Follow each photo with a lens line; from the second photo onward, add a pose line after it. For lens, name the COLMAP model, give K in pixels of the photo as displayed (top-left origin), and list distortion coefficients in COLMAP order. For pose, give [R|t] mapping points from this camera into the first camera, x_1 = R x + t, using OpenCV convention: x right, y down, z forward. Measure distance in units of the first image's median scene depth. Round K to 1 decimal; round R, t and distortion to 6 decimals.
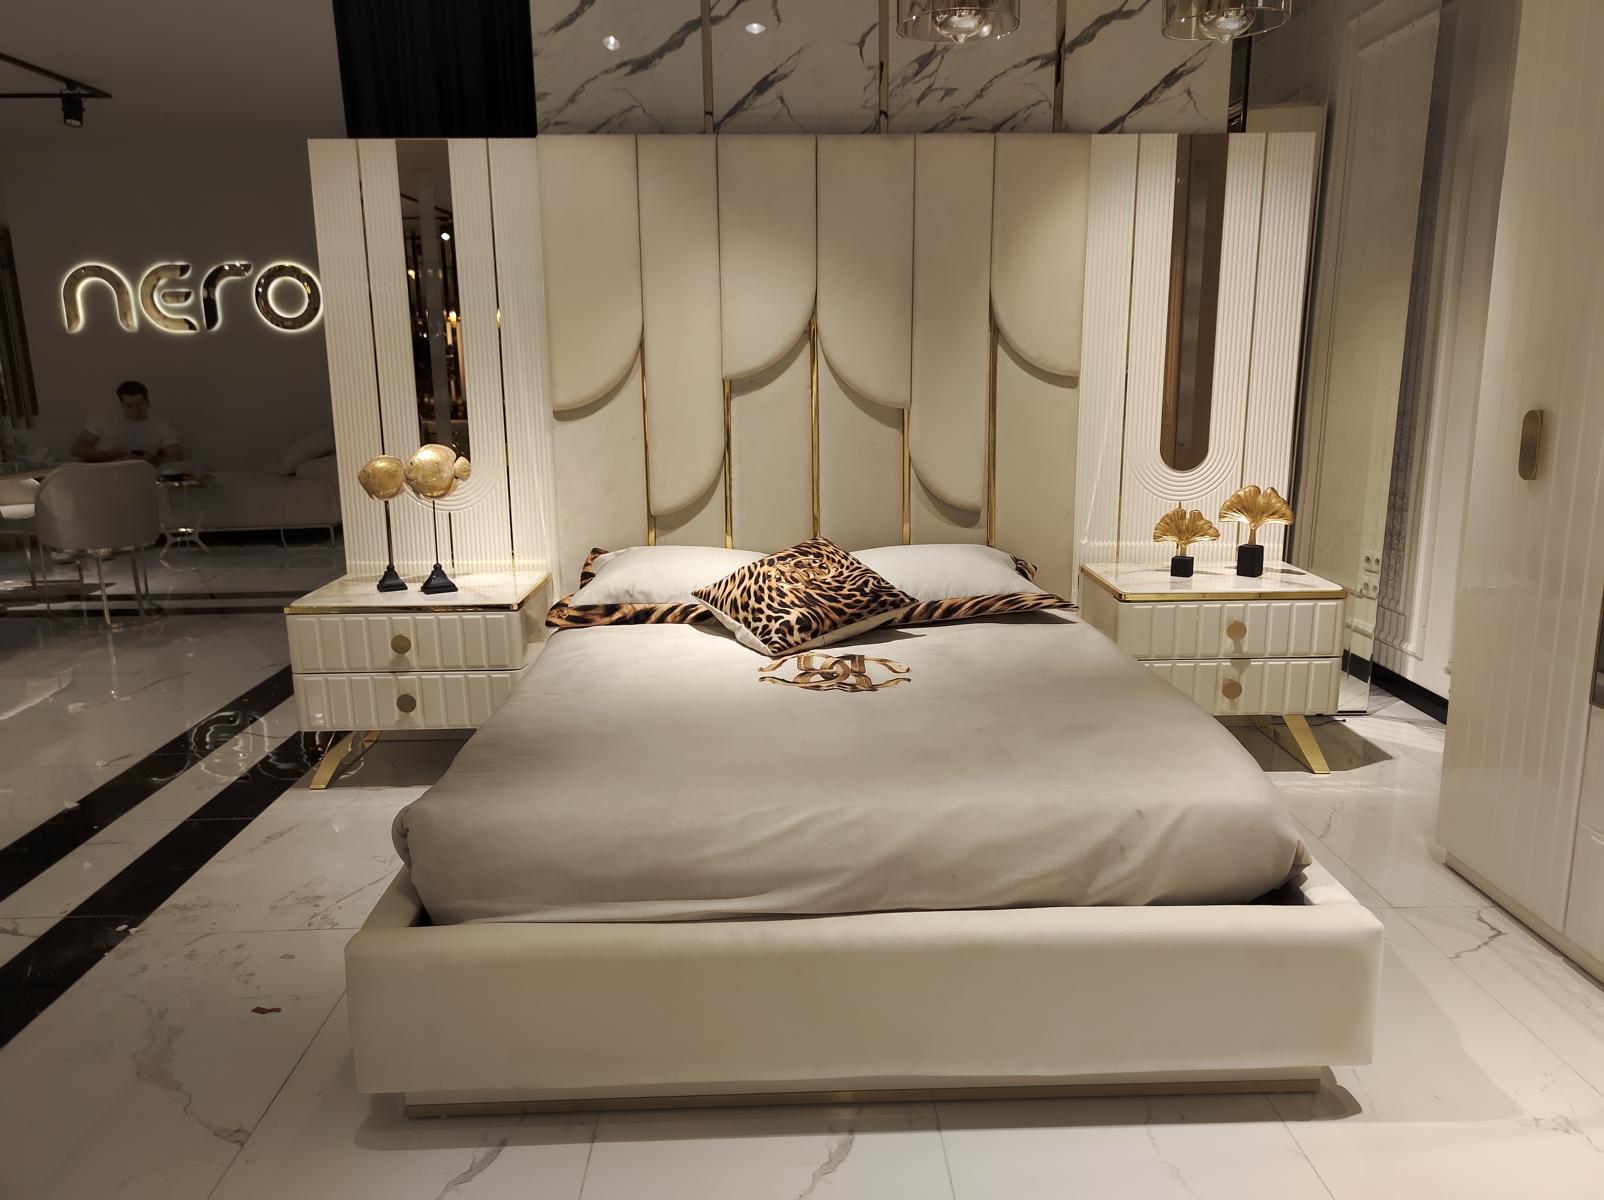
lens RADIAL K [[1185.7, 0, 807.5], [0, 1185.7, 602.8], [0, 0, 1]] dist [0.047953, -0.040543]
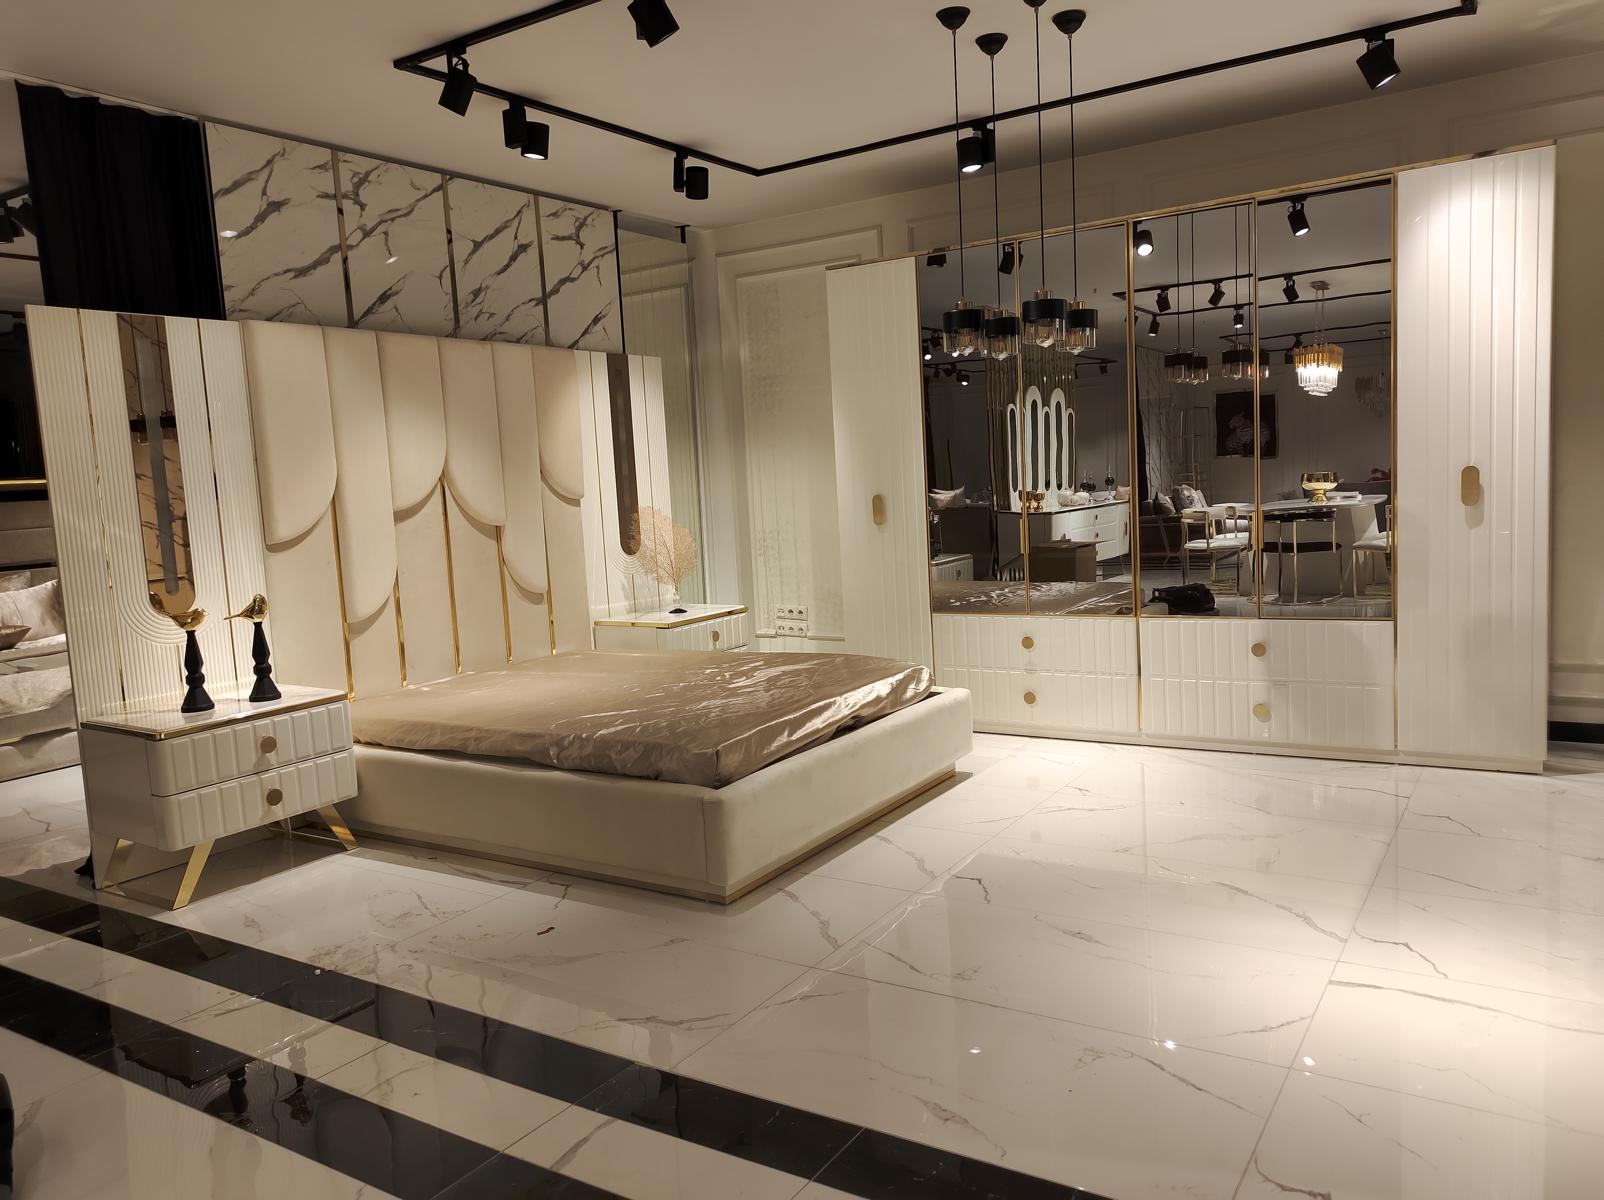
lens RADIAL K [[1185.7, 0, 807.5], [0, 1185.7, 602.8], [0, 0, 1]] dist [0.047953, -0.040543]
pose [[0.559661, -0.110990, 0.821256, -0.920801], [0.220064, 0.975317, -0.018156, 0.034430], [-0.798969, 0.190890, 0.570271, -0.089503]]
